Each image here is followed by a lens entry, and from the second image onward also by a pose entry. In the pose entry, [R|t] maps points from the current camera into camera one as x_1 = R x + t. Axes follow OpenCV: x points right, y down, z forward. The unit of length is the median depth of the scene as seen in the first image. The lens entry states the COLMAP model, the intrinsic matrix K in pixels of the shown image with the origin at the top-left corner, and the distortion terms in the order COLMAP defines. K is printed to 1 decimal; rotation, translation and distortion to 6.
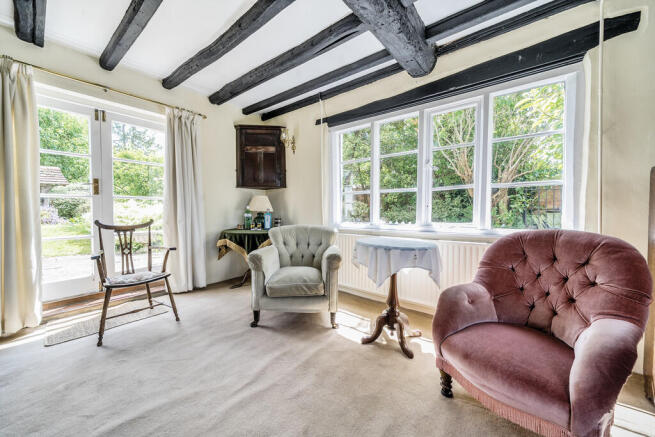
lens RADIAL K [[243.5, 0, 327.9], [0, 243.5, 216.9], [0, 0, 1]] dist [0.001450, 0.000068]
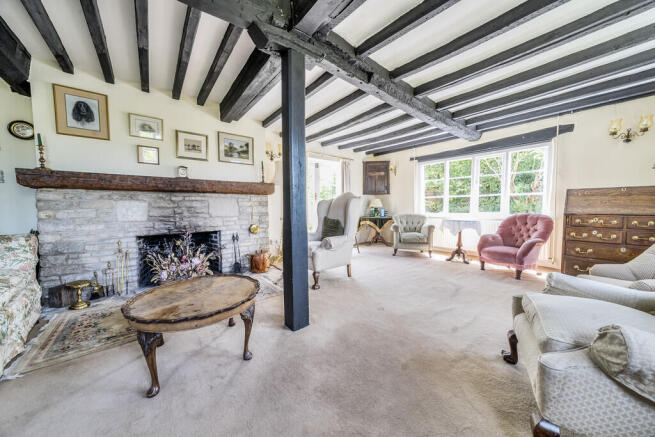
lens RADIAL K [[222.8, 0, 328.4], [0, 222.8, 218.1], [0, 0, 1]] dist [-0.001539, -0.000075]
pose [[0.980216, 0.003218, -0.197905, -0.432973], [0.001305, 0.999741, 0.022719, 0.029023], [0.197926, -0.022528, 0.979958, -1.071550]]
